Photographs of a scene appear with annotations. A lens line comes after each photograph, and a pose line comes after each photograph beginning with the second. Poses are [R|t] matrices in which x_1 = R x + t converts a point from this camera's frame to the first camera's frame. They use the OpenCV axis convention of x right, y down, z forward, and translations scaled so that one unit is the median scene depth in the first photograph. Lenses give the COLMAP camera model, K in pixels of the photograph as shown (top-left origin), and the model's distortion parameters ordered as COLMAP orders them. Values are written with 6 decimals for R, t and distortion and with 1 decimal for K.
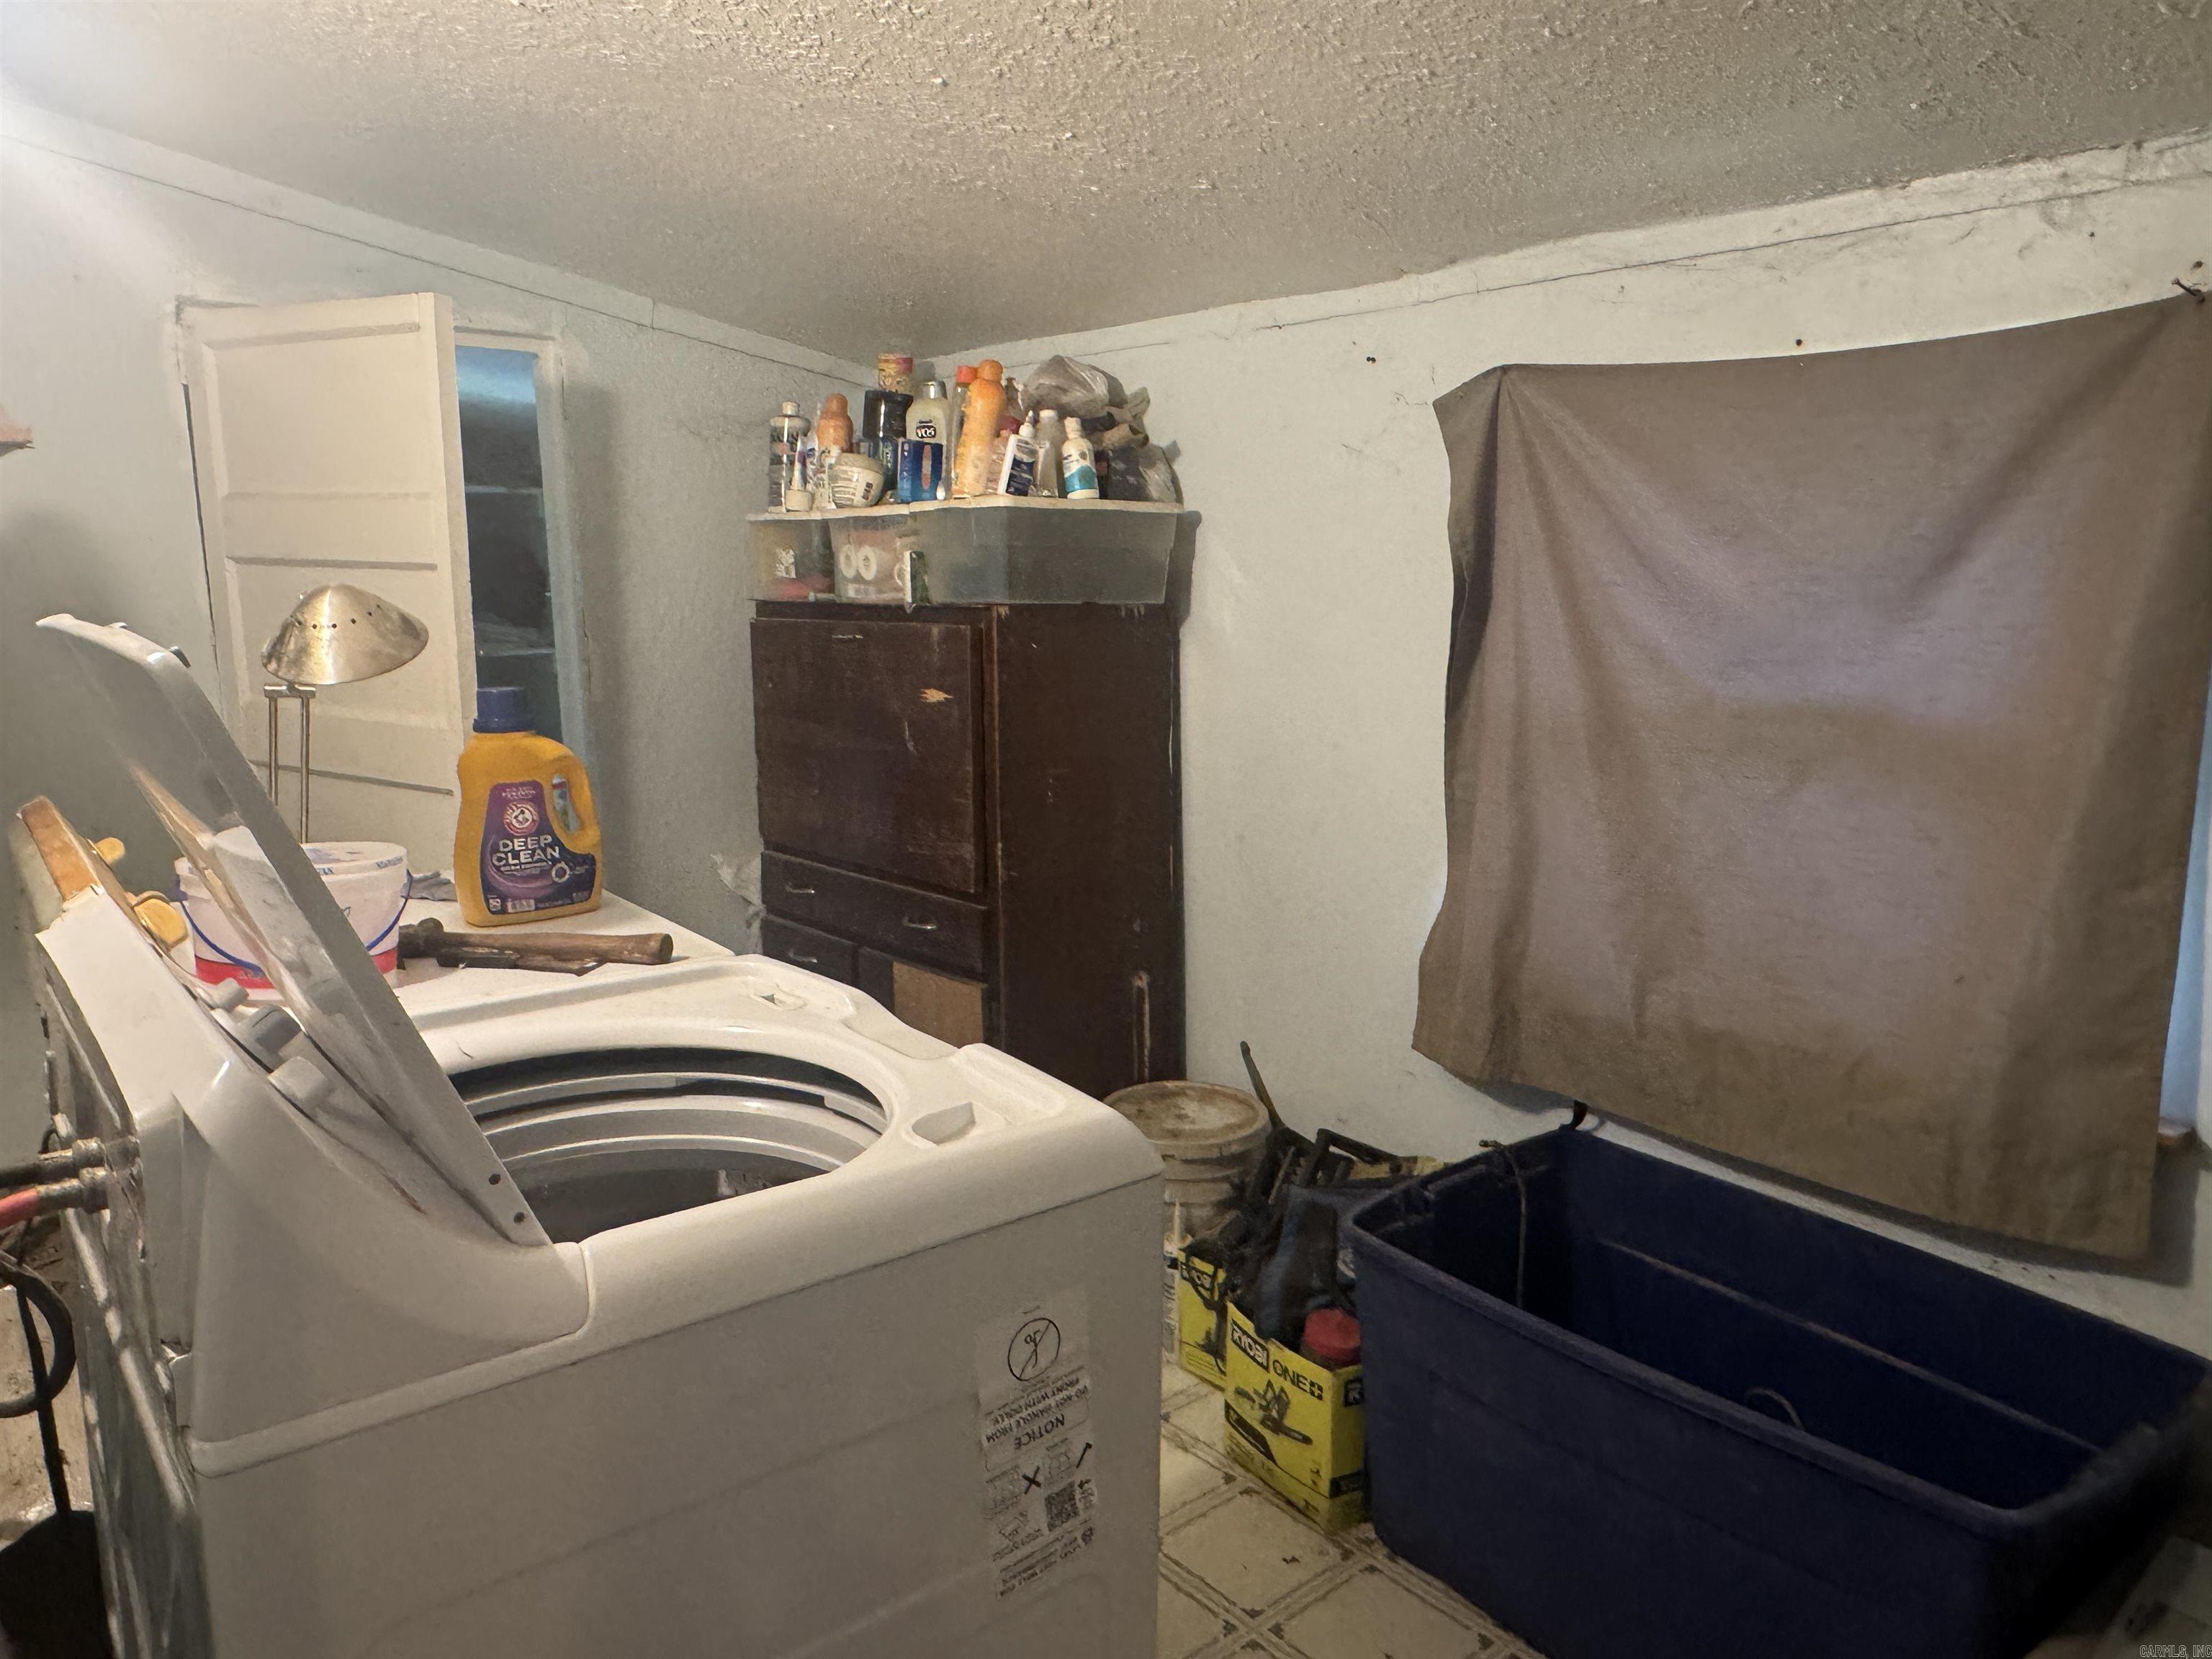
lens RADIAL K [[1555.9, 0, 1111.5], [0, 1555.9, 840.0], [0, 0, 1]] dist [0.011837, -0.002419]
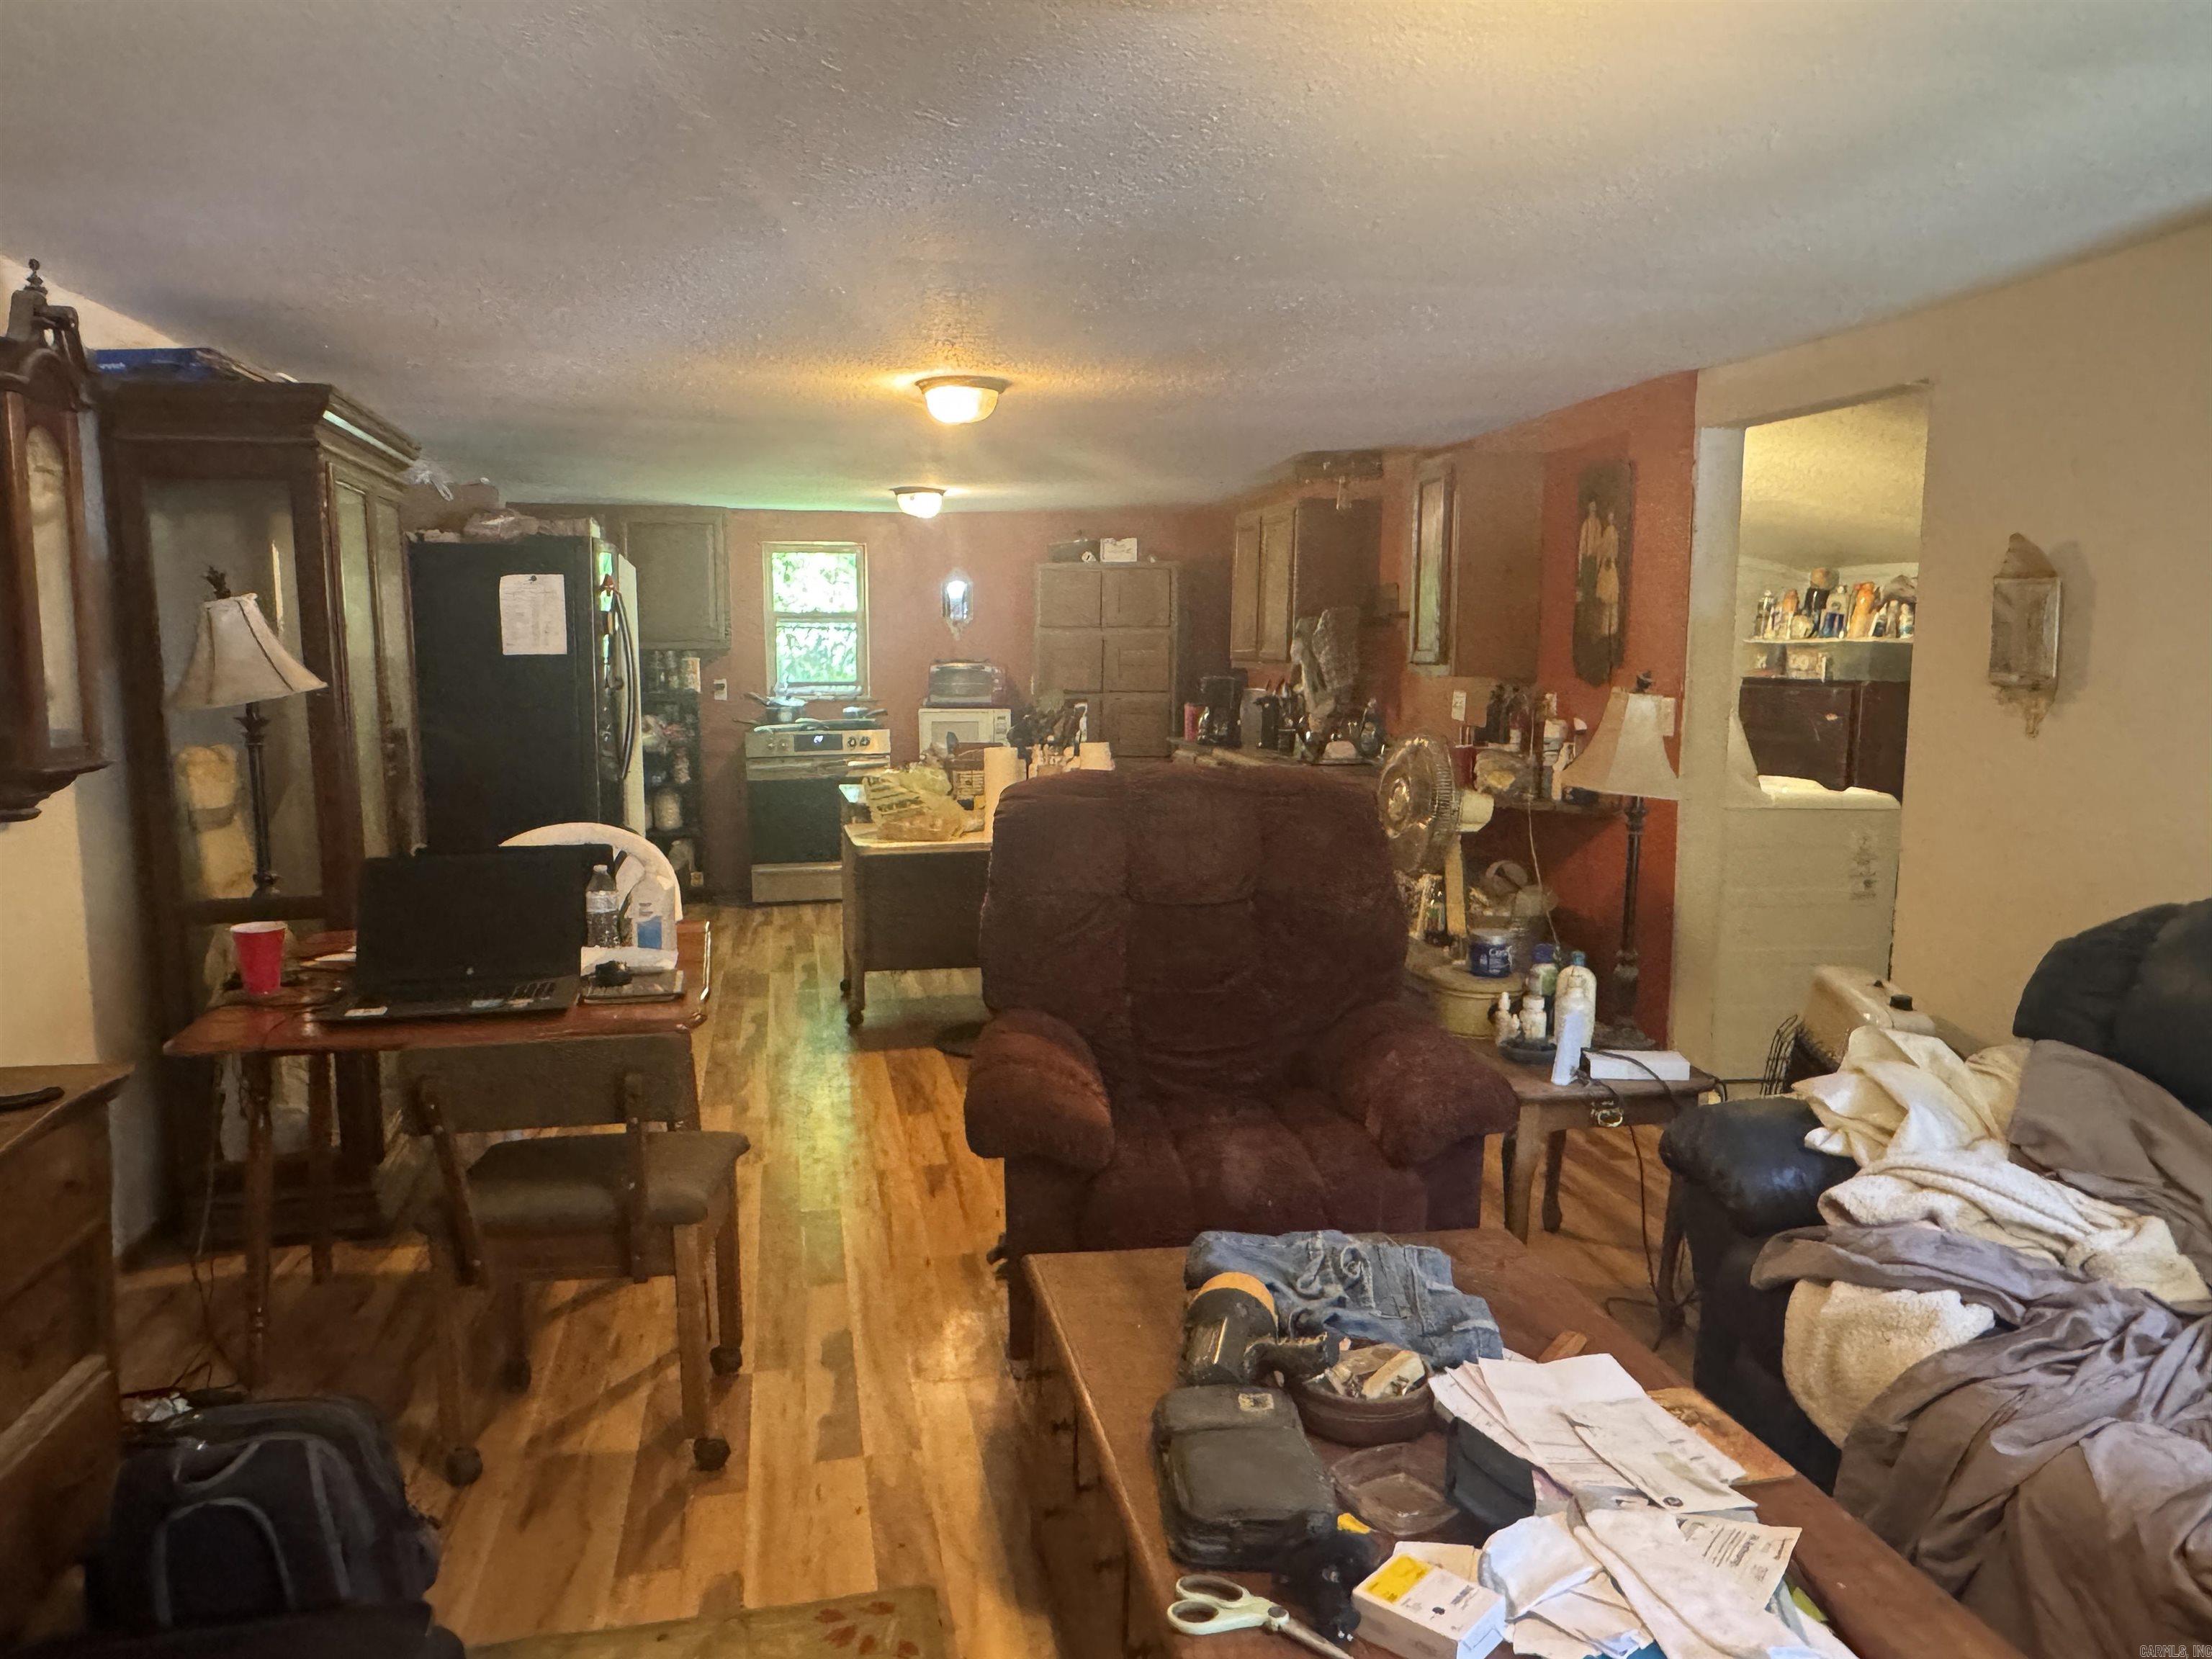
lens RADIAL K [[1555.9, 0, 1090.1], [0, 1555.9, 850.8], [0, 0, 1]] dist [0.011837, -0.002419]
pose [[0.865818, 0.067997, -0.495718, 0.099129], [-0.088923, 0.995863, -0.018711, 0.249661], [0.492394, 0.060281, 0.868282, -1.586499]]
